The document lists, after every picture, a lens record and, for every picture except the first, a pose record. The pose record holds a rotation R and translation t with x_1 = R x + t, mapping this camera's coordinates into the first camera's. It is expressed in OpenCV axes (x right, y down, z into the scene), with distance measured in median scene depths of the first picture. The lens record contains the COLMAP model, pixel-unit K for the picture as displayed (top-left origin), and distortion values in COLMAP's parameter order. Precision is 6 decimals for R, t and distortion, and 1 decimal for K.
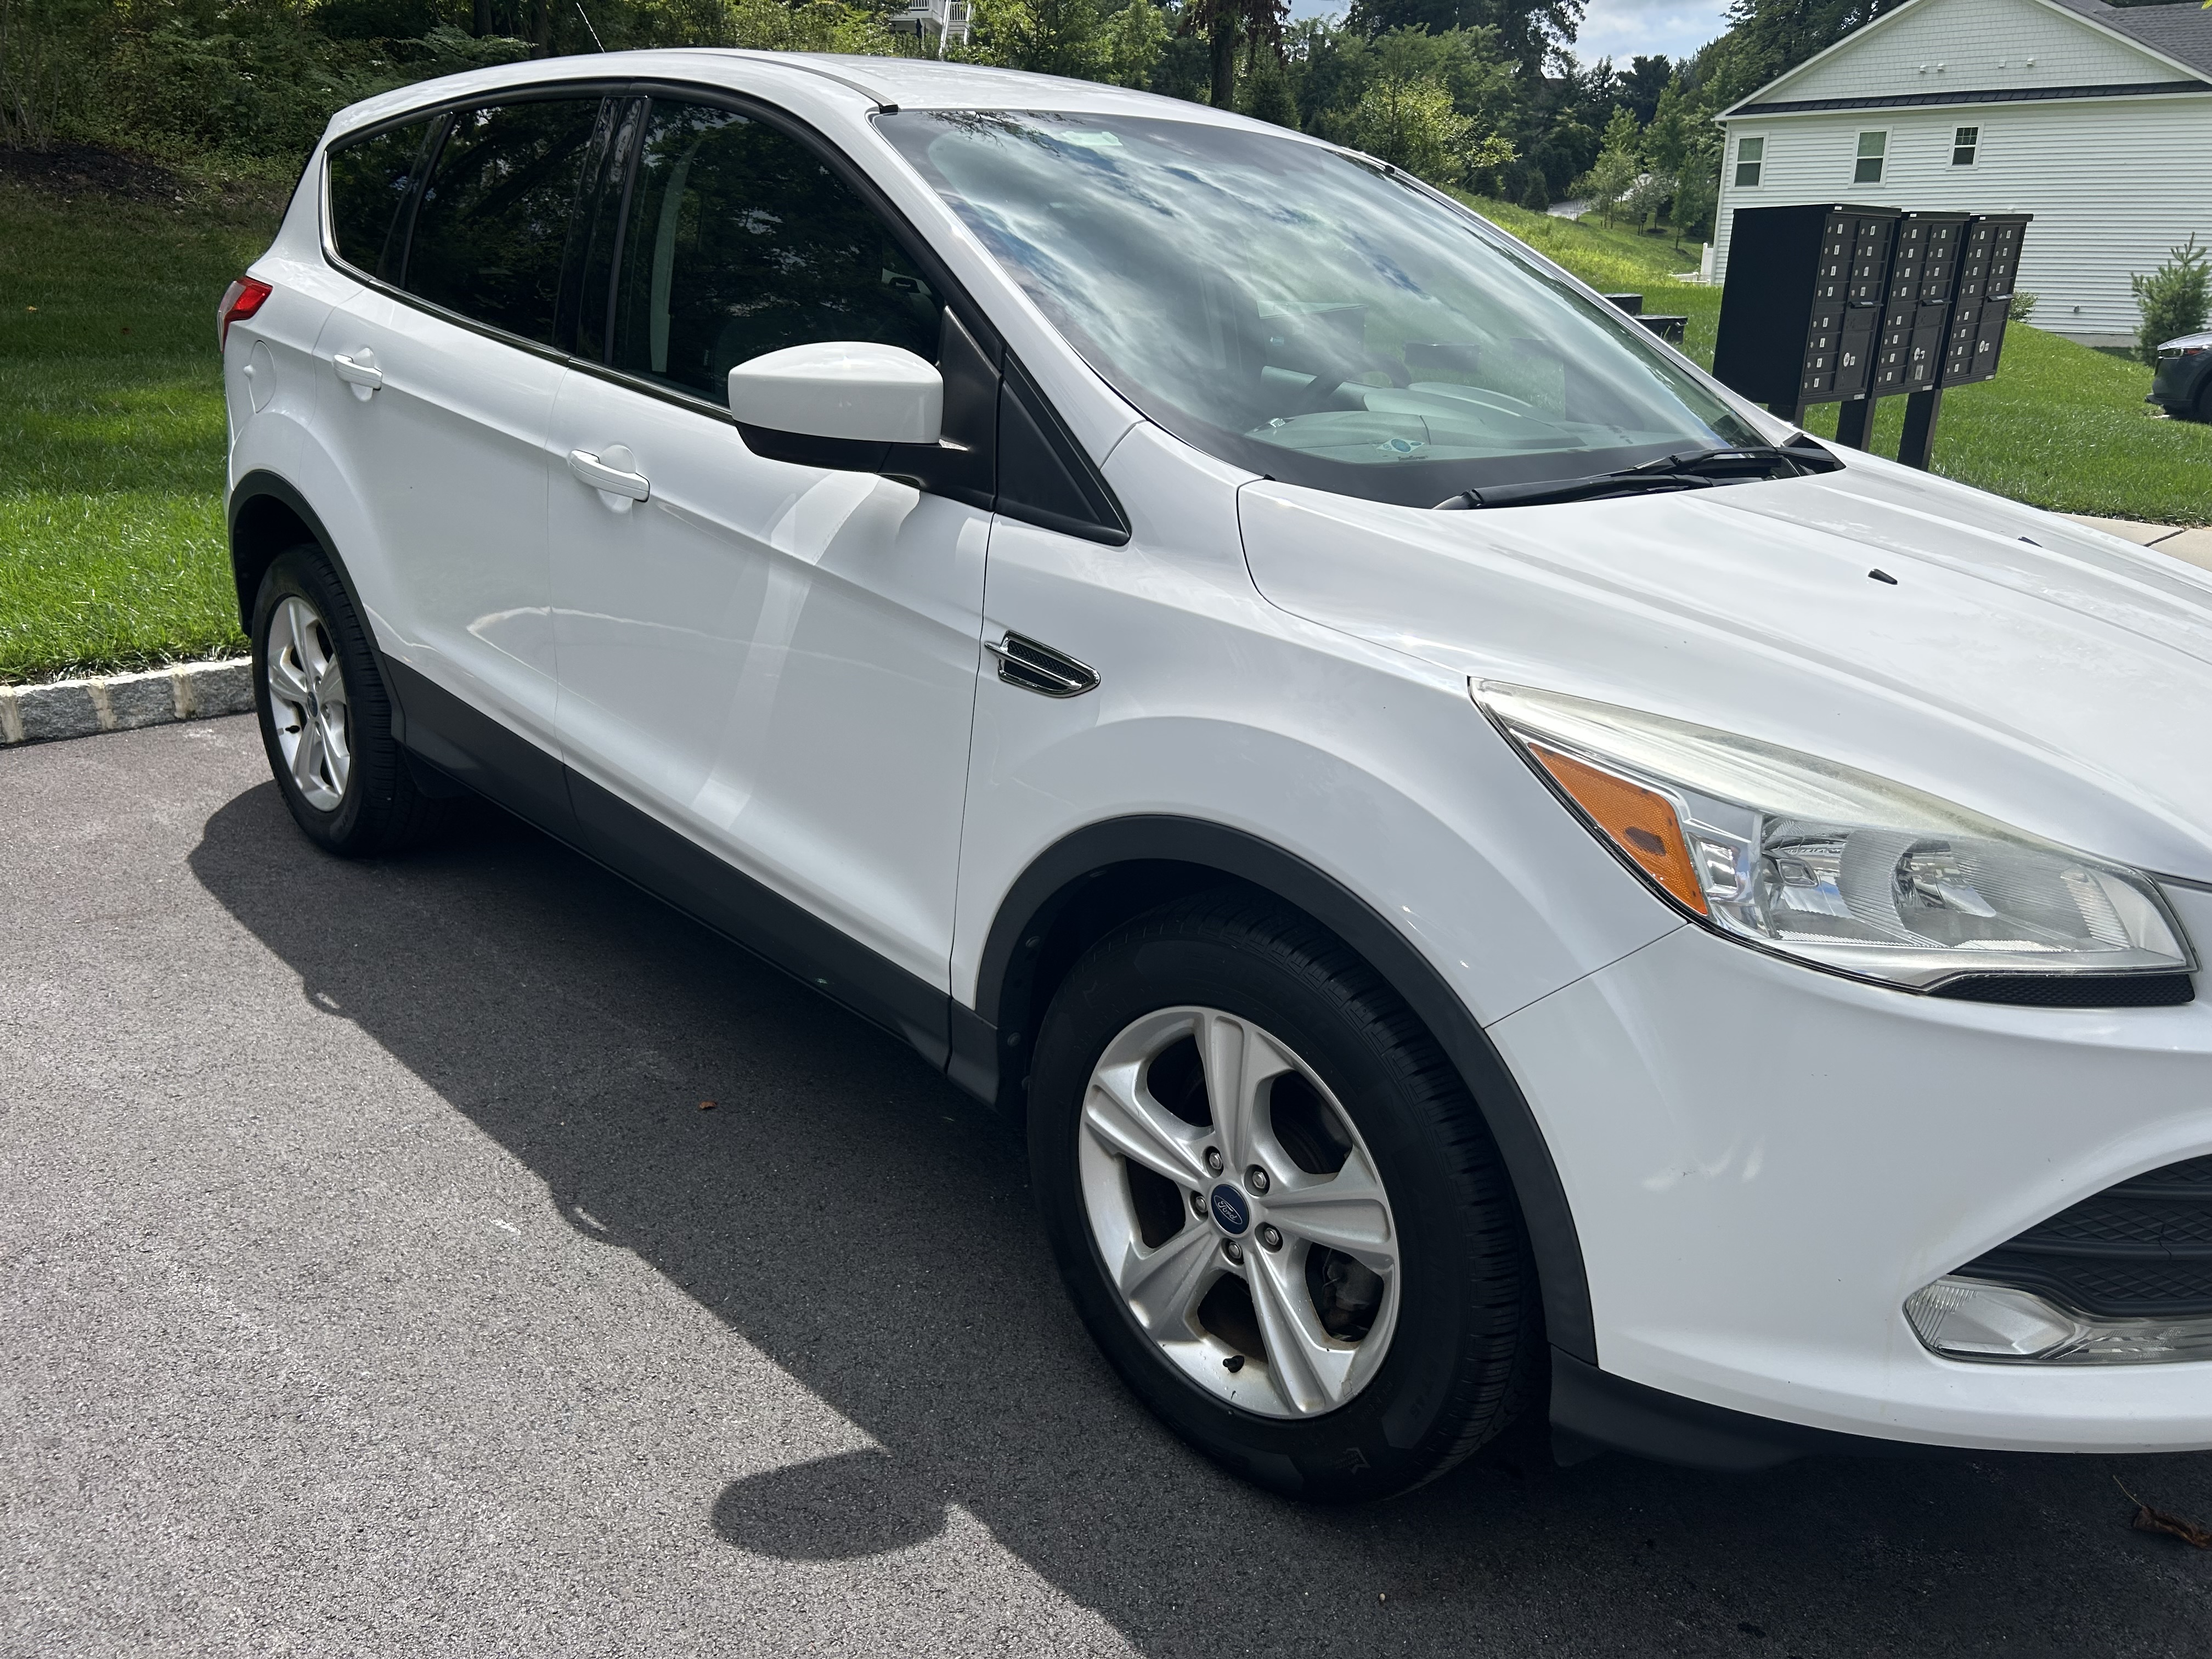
lens RADIAL K [[1698.2, 0, 1126.4], [0, 1698.2, 823.3], [0, 0, 1]] dist [0.035337, -0.032729]
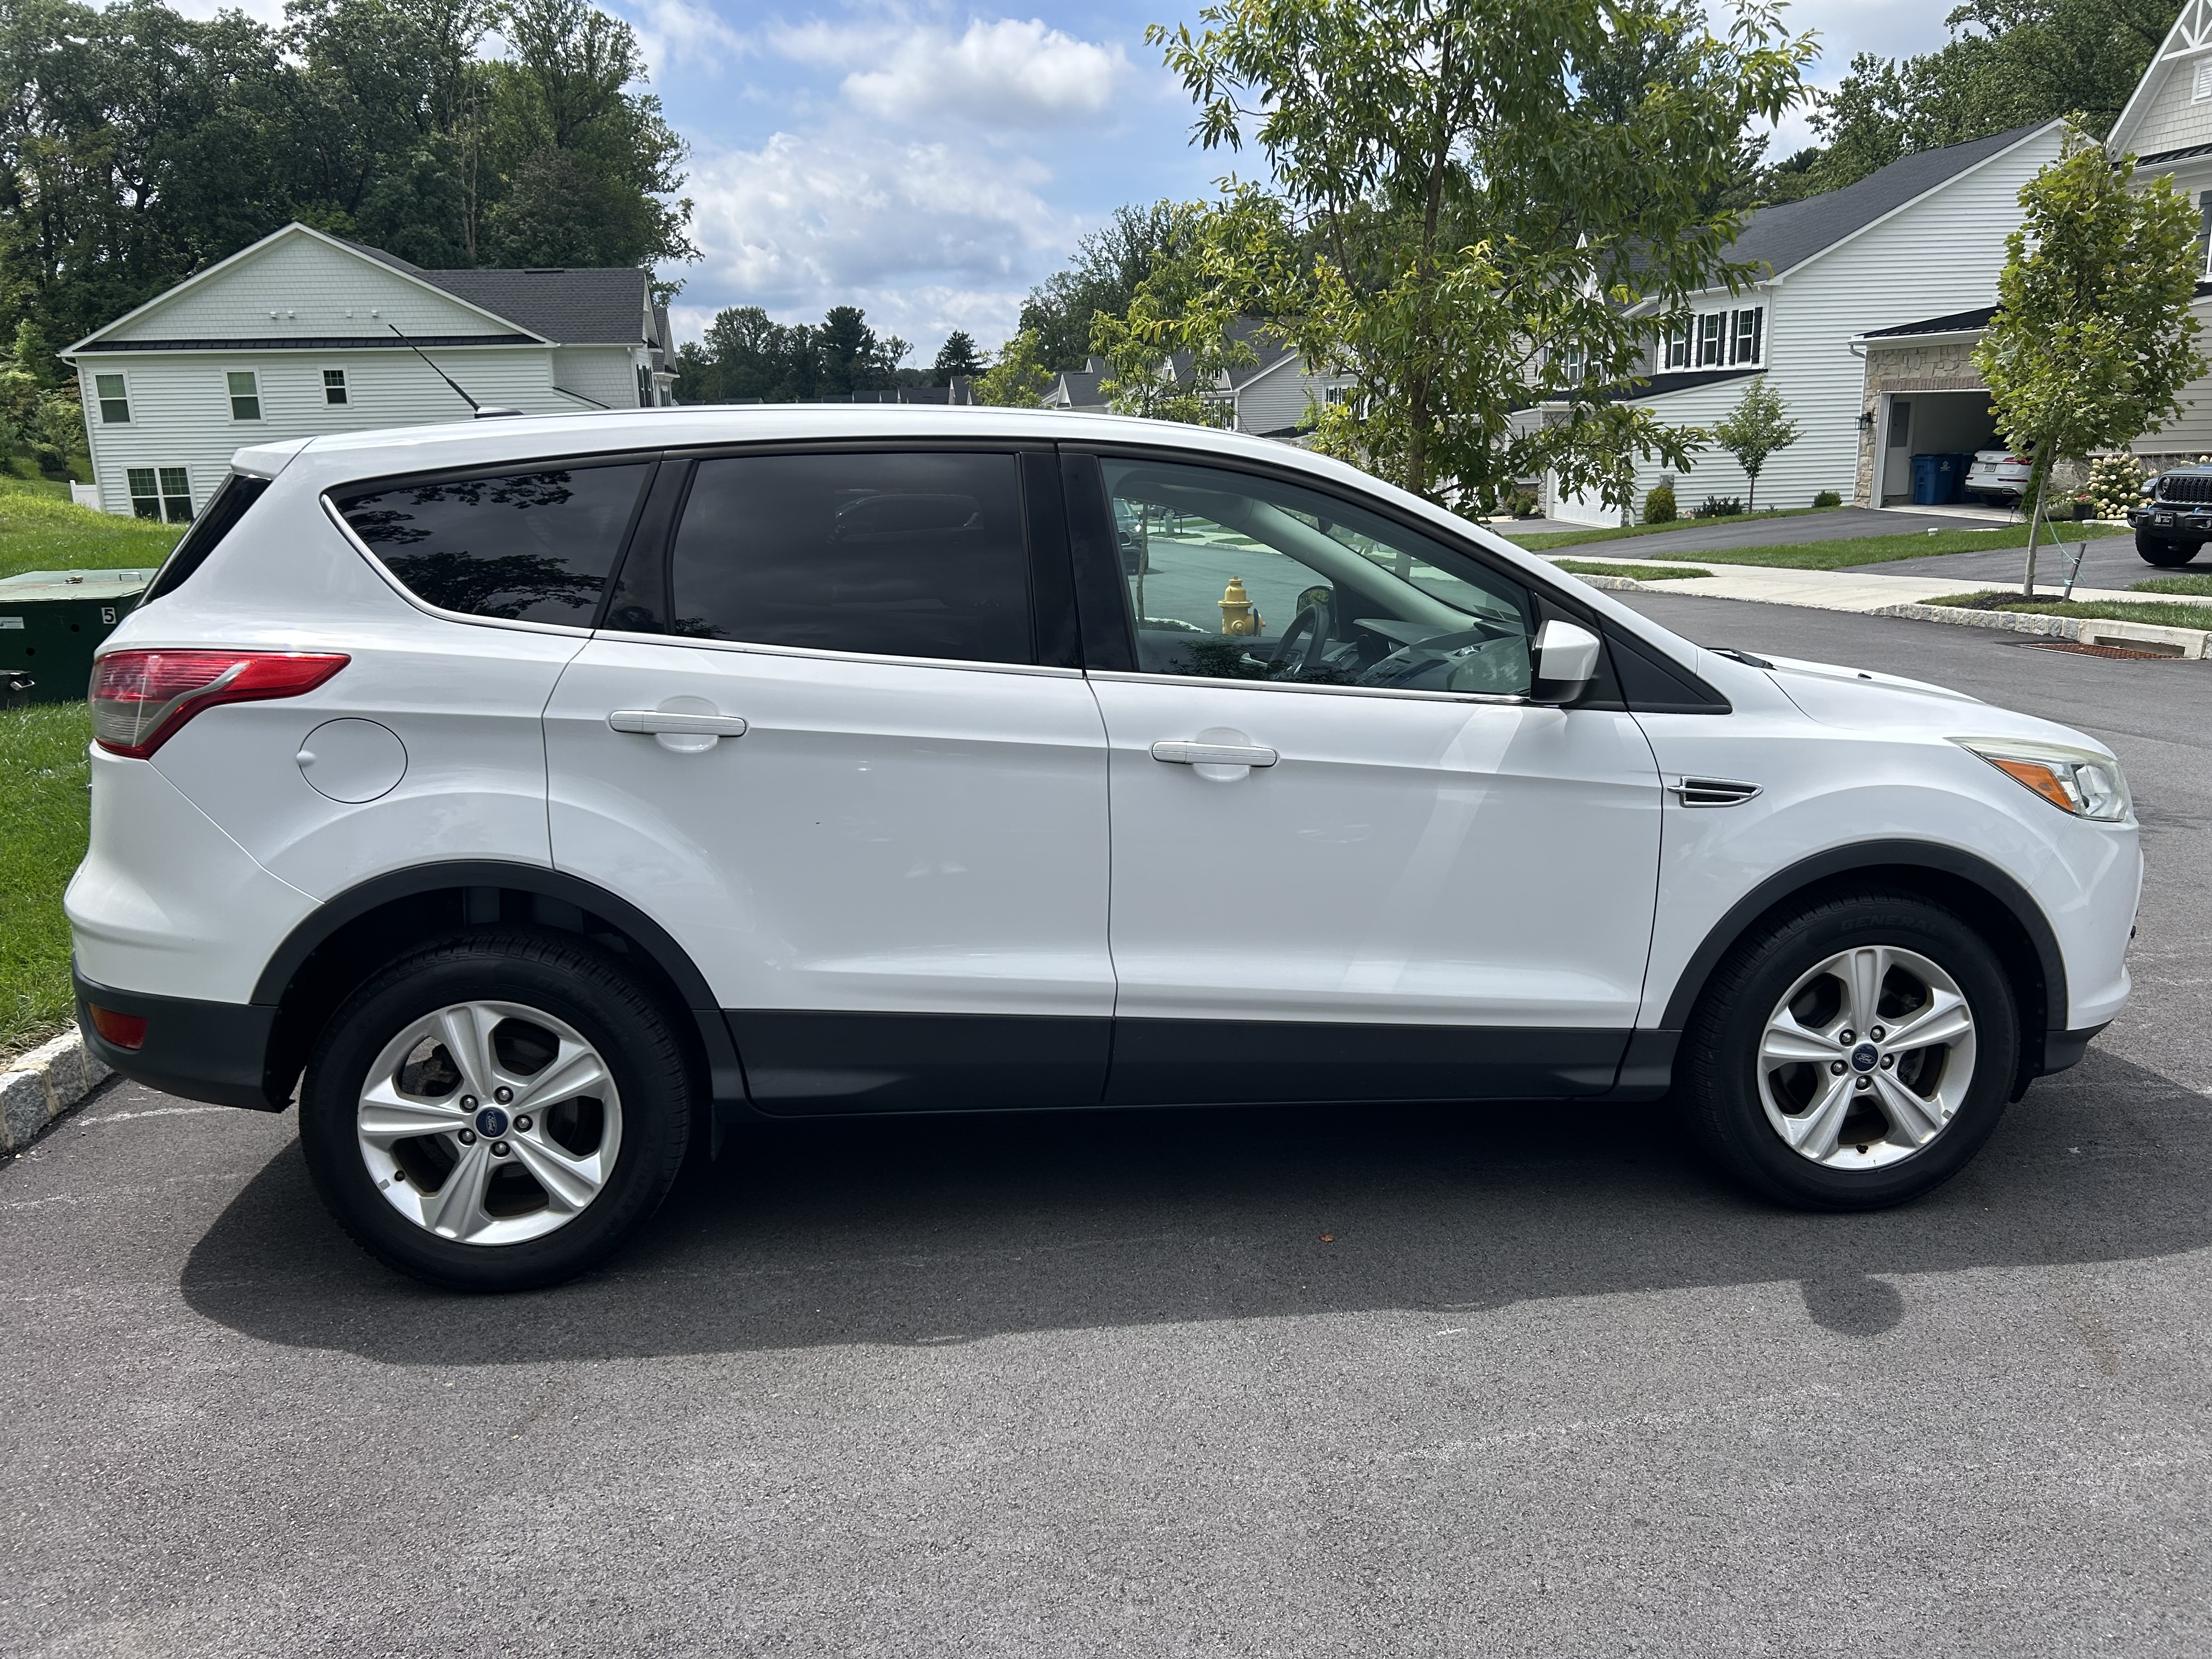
lens RADIAL K [[1698.2, 0, 1126.4], [0, 1698.2, 823.3], [0, 0, 1]] dist [0.035337, -0.032729]
pose [[0.602692, -0.192491, 0.774409, -1.515472], [0.284791, 0.958446, 0.016595, -0.226312], [-0.745424, 0.210543, 0.632467, 0.333350]]
